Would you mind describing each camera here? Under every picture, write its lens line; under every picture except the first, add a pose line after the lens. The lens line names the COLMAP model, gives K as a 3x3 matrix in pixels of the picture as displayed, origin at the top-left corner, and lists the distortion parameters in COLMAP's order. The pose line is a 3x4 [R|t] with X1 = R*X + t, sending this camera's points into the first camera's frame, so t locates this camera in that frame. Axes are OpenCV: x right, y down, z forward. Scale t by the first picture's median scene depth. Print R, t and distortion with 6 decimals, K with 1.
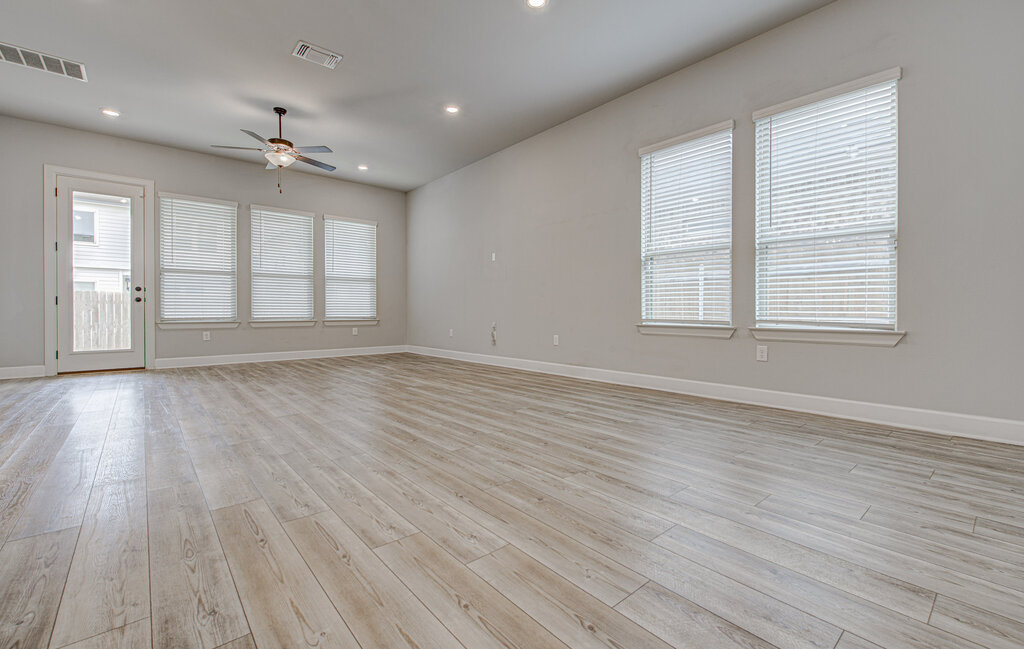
lens RADIAL K [[450.3, 0, 509.9], [0, 450.3, 313.7], [0, 0, 1]] dist [-0.001451, -0.000886]
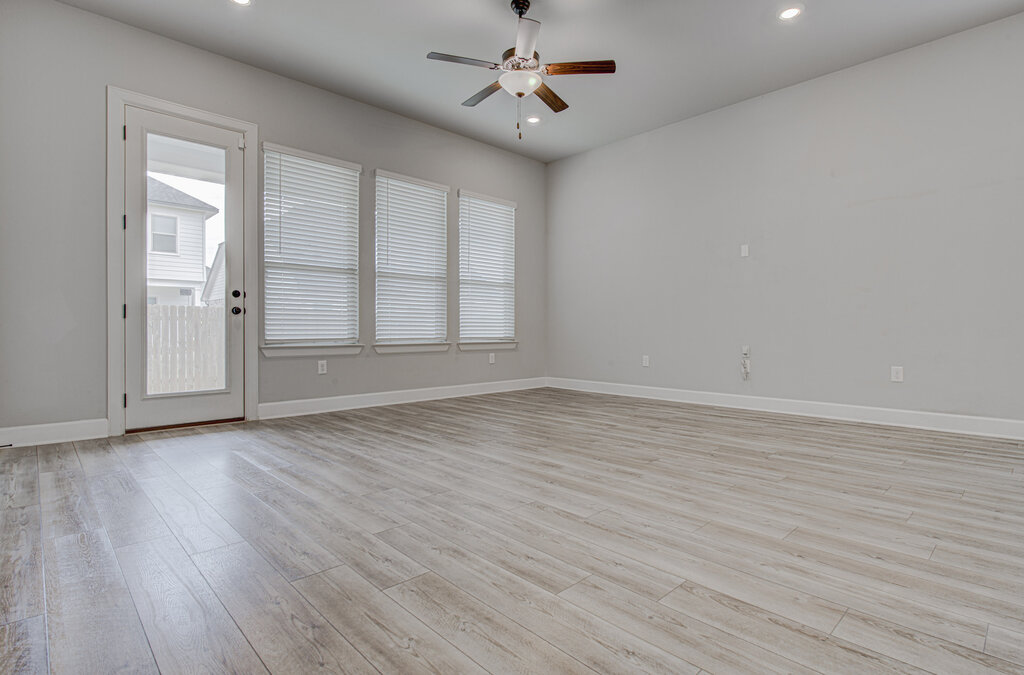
lens RADIAL K [[529.3, 0, 490.1], [0, 529.3, 334.3], [0, 0, 1]] dist [-0.000607, 0.001878]
pose [[0.998200, 0.001625, 0.059944, -0.506176], [-0.001793, 0.999995, 0.002749, -0.000582], [-0.059940, -0.002851, 0.998198, 0.229902]]
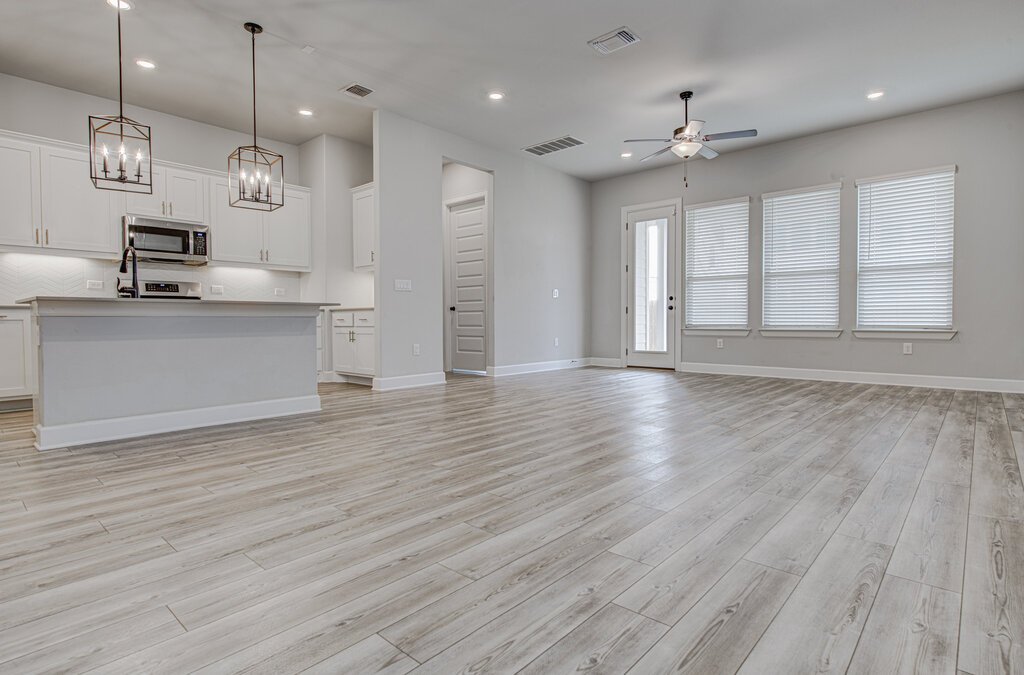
lens RADIAL K [[529.3, 0, 511.3], [0, 529.3, 336.8], [0, 0, 1]] dist [-0.000607, 0.001878]
pose [[0.112806, 0.034174, -0.993029, 0.435955], [-0.001224, 0.999412, 0.034255, -0.003564], [0.993616, -0.002649, 0.112781, 0.449087]]
